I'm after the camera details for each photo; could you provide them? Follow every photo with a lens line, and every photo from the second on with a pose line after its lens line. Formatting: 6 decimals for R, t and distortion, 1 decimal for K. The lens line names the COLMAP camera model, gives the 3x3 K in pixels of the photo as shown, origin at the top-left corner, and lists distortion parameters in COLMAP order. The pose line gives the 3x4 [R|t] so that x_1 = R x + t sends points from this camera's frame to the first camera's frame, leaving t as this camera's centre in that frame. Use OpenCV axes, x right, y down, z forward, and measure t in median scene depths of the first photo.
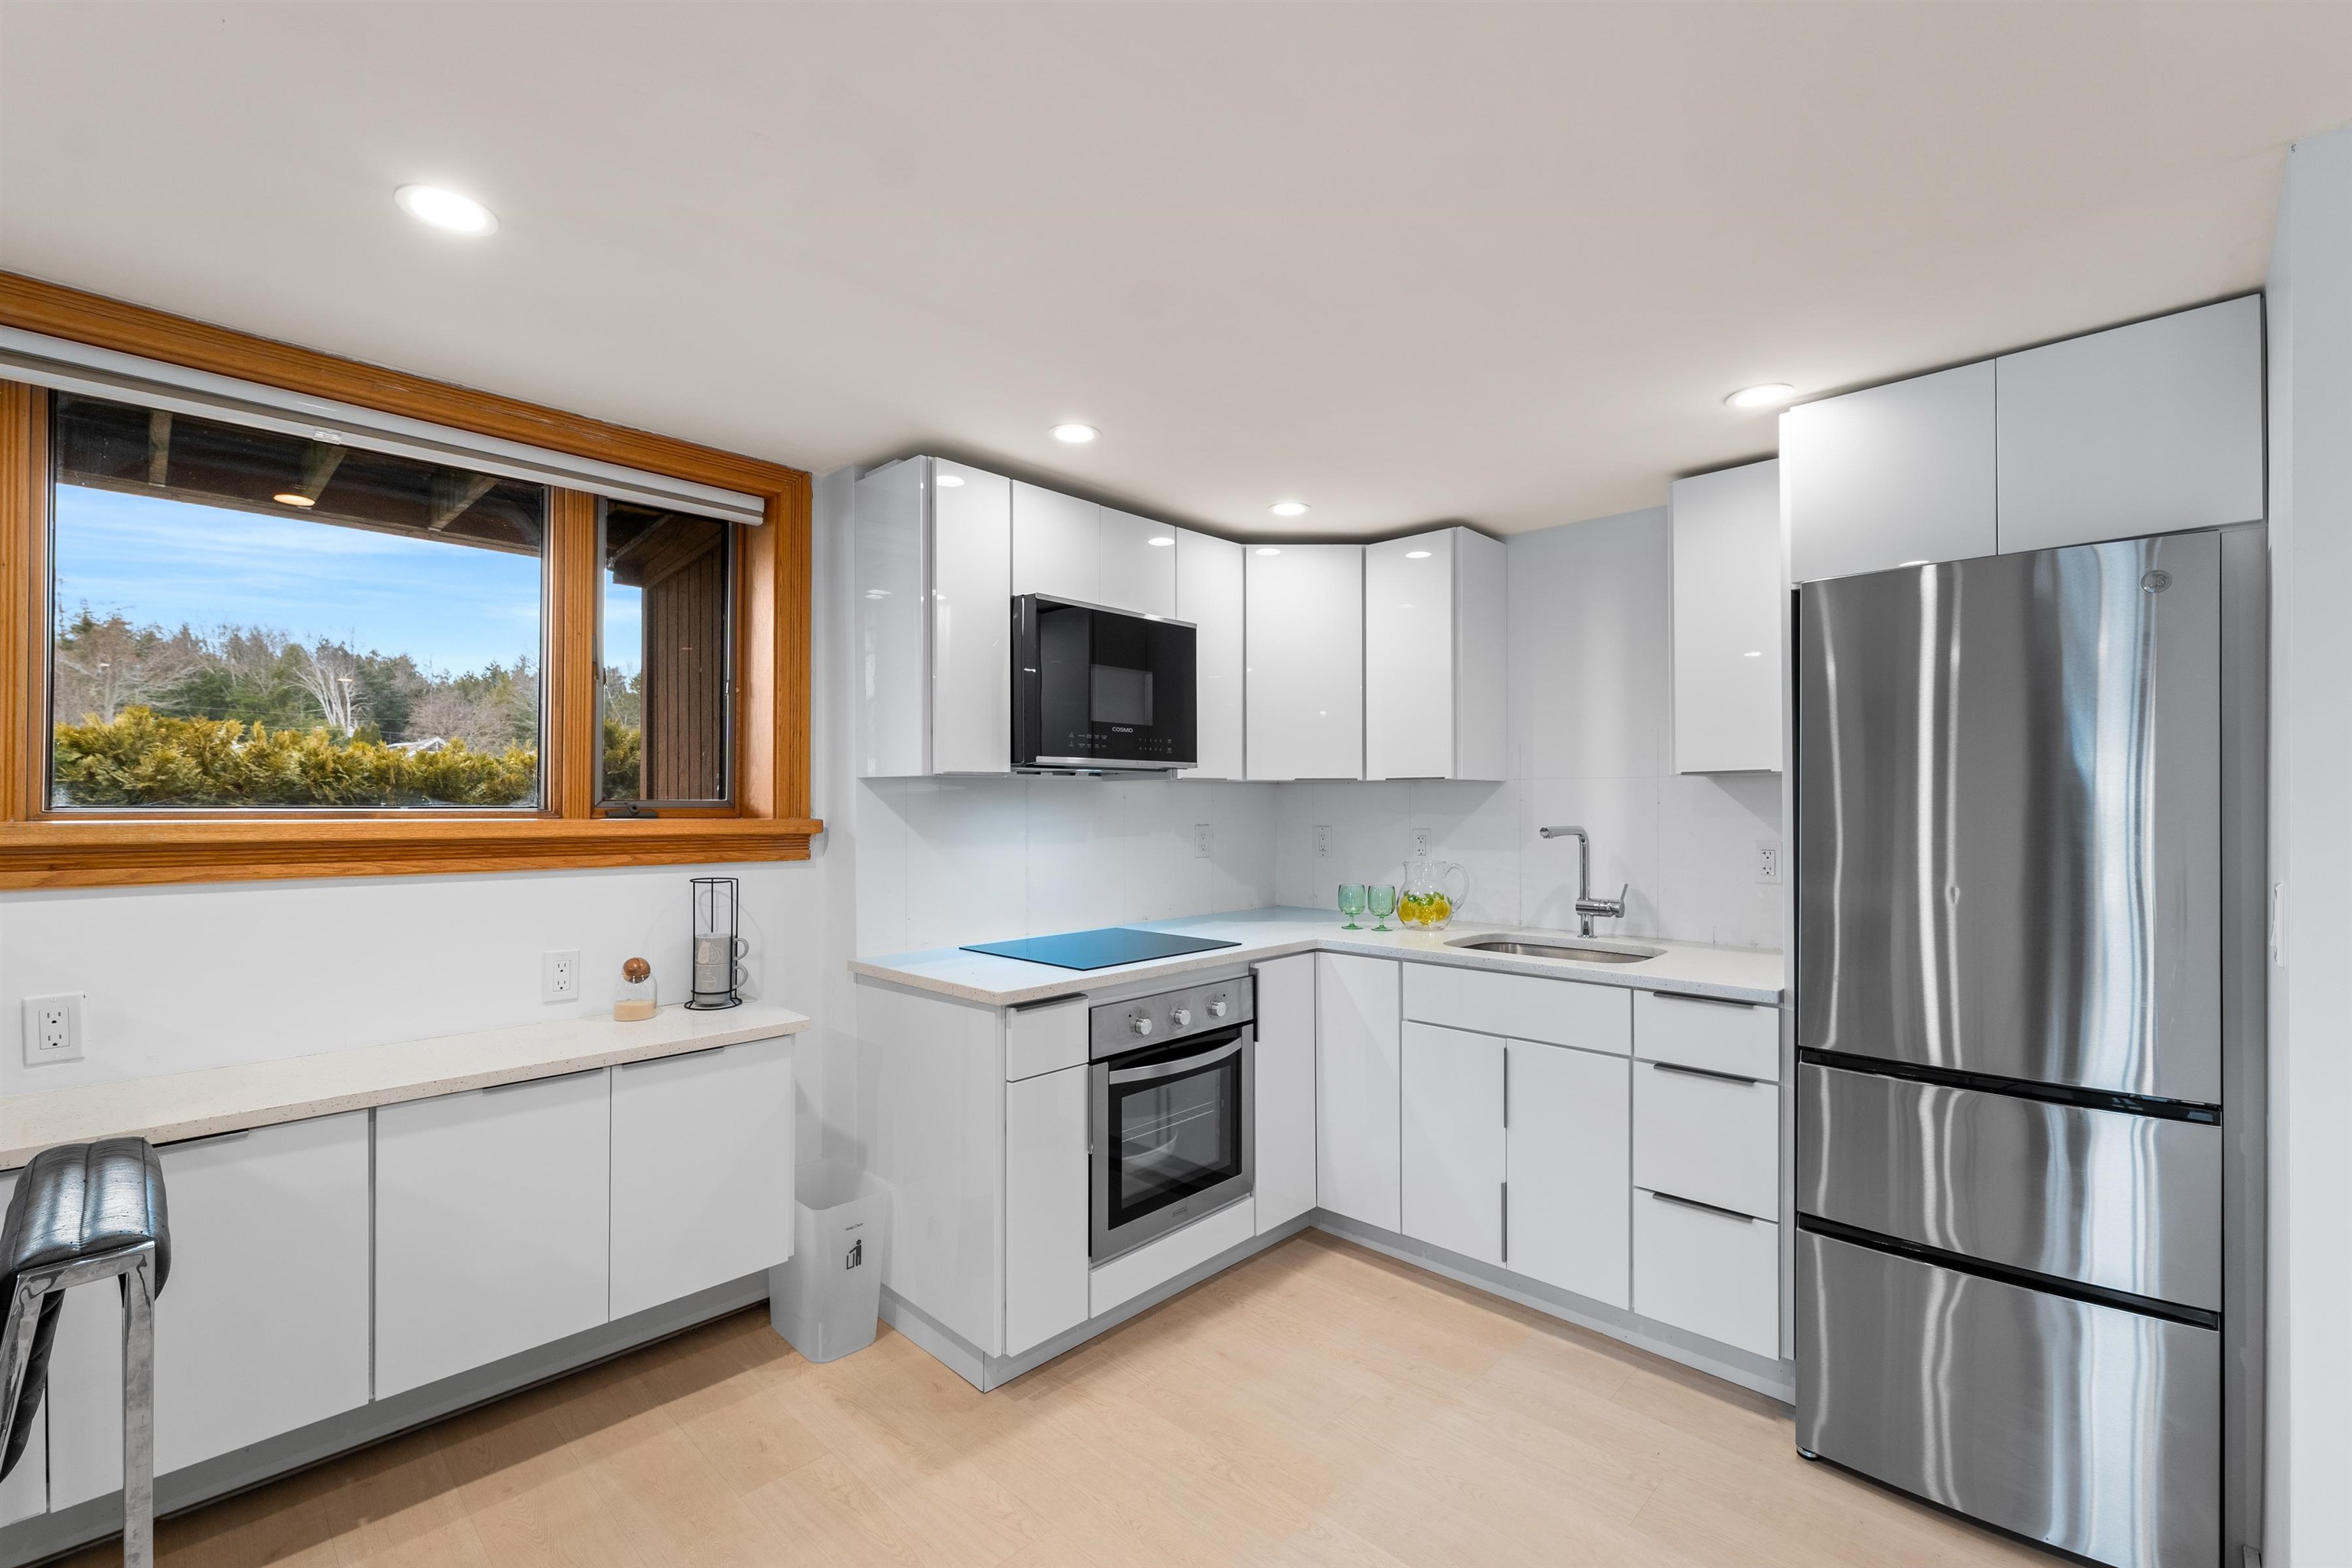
lens RADIAL K [[989.9, 0, 1167.7], [0, 989.9, 795.2], [0, 0, 1]] dist [0.000893, 0.000181]
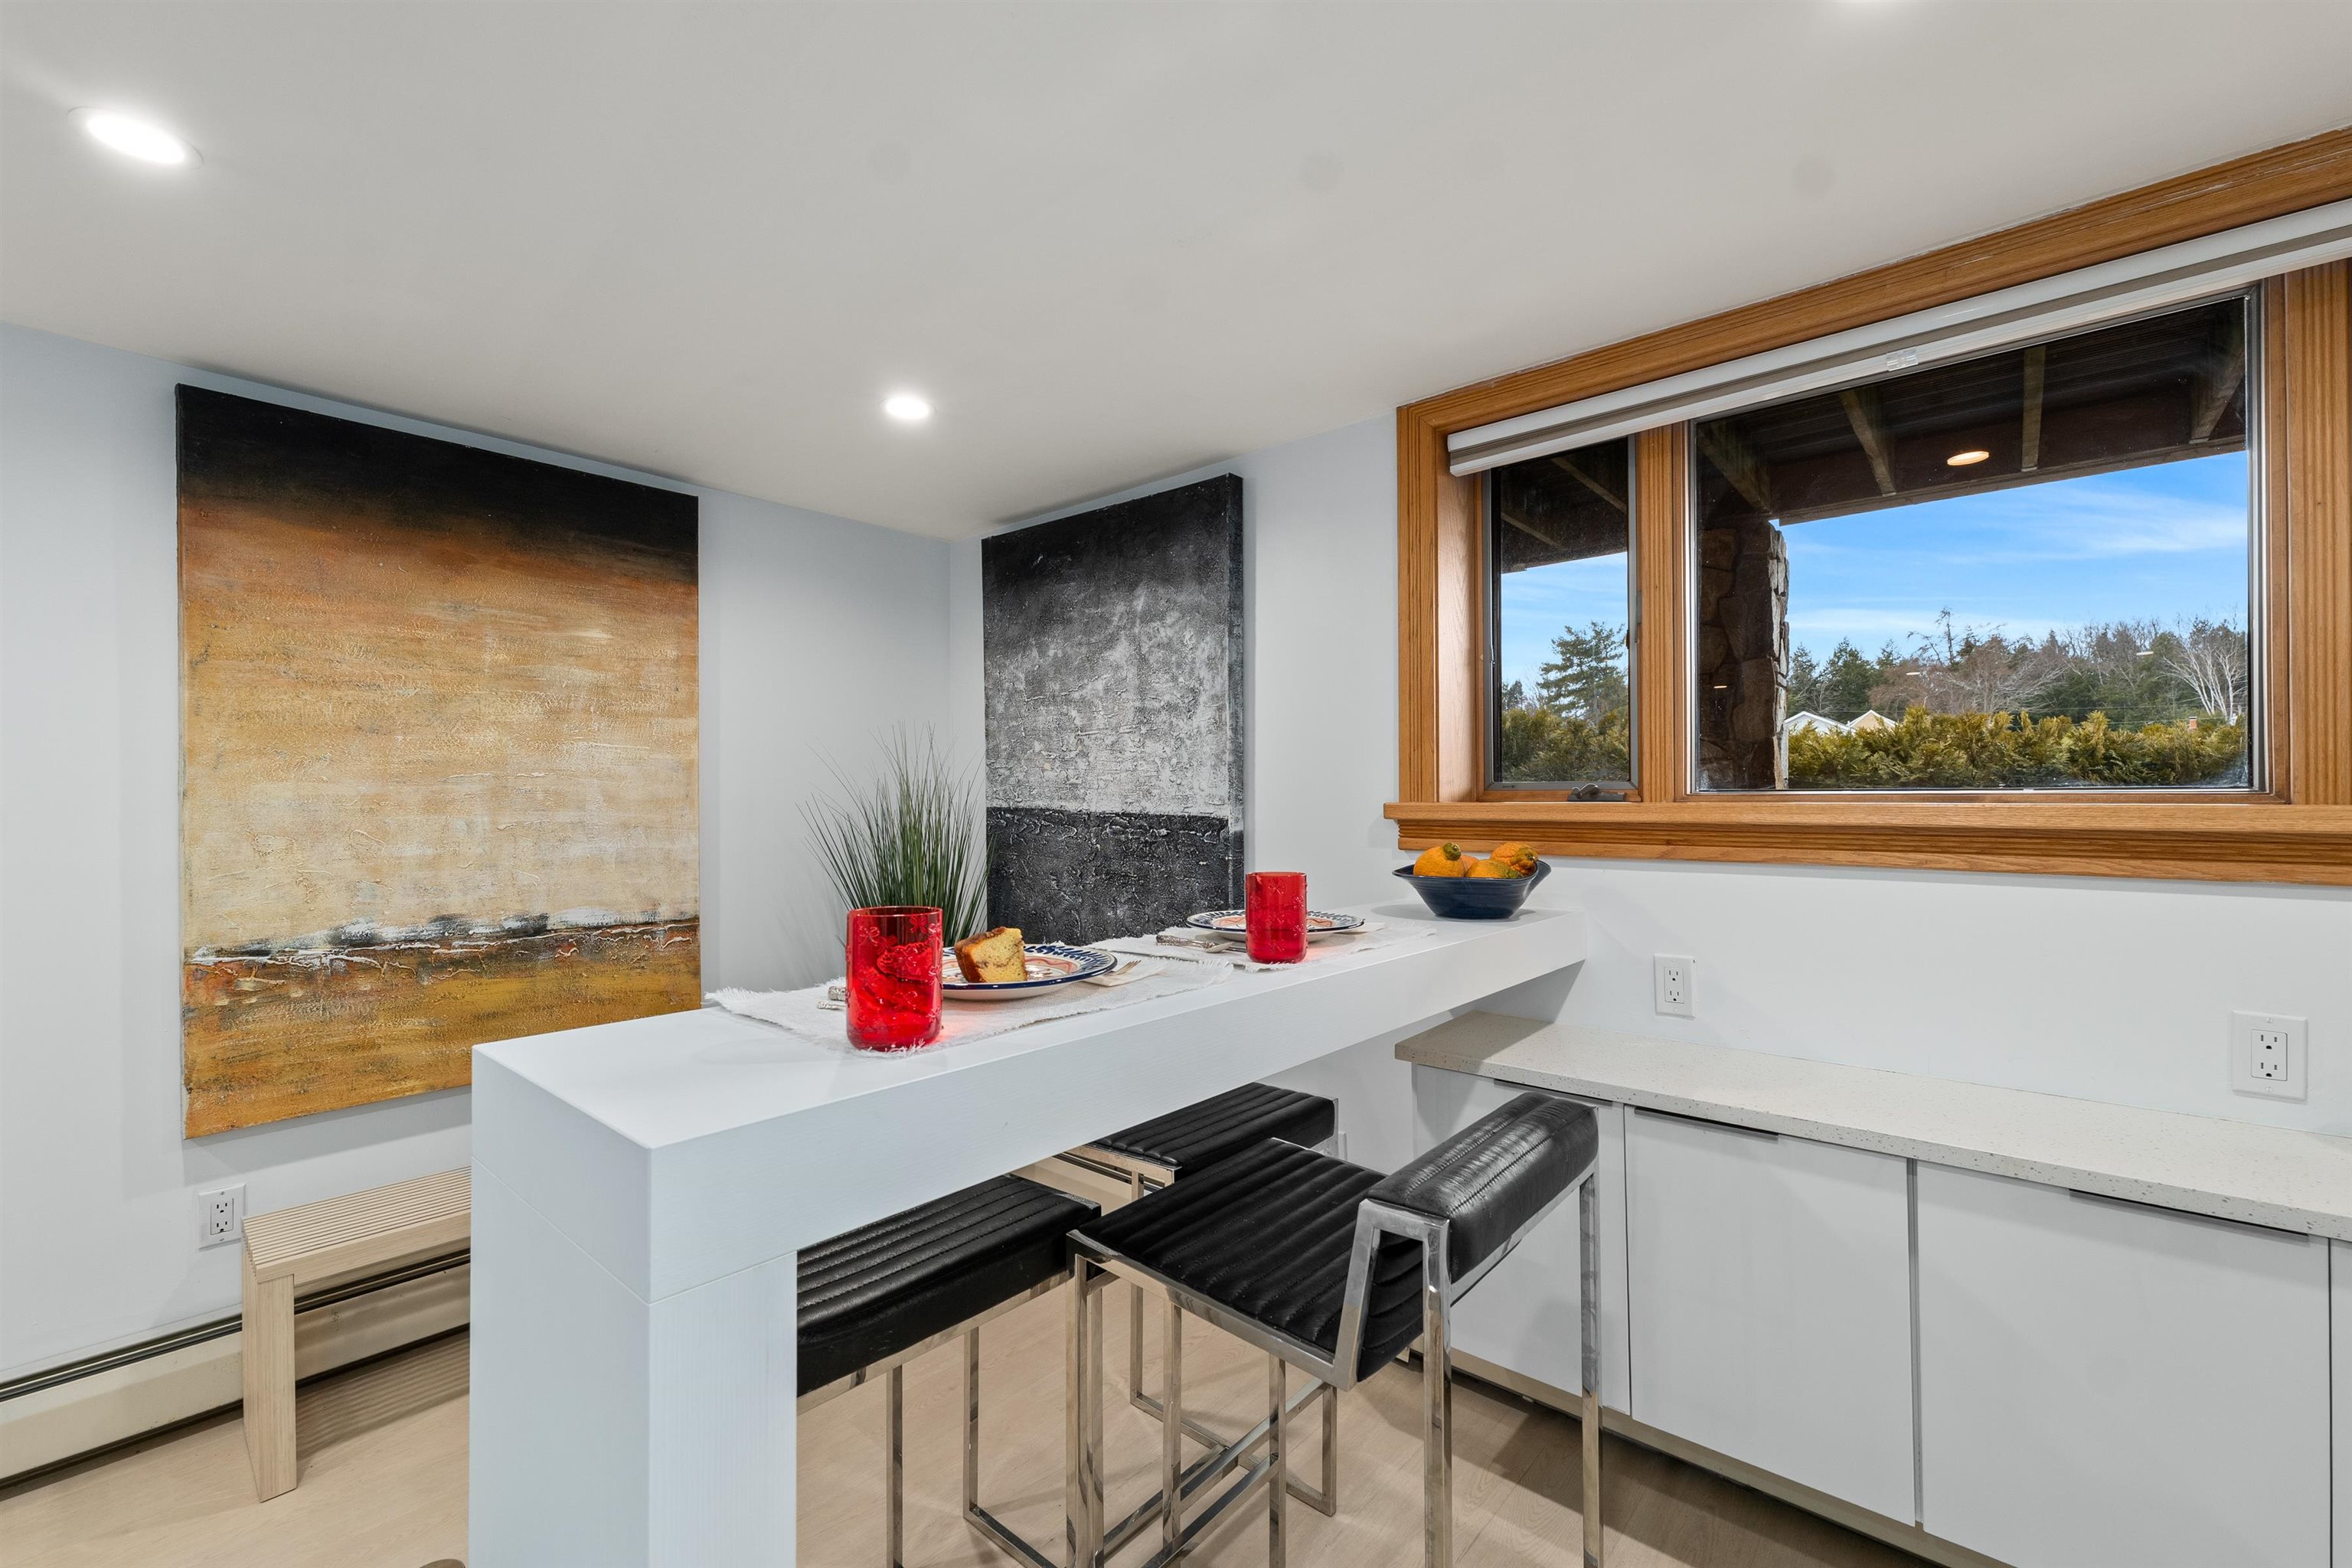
lens RADIAL K [[966.1, 0, 1177.4], [0, 966.1, 791.6], [0, 0, 1]] dist [-0.000209, 0.000542]
pose [[0.047808, -0.011814, -0.998787, -0.016110], [0.010960, 0.999876, -0.011302, 0.007107], [0.998796, -0.010407, 0.047931, 0.130052]]
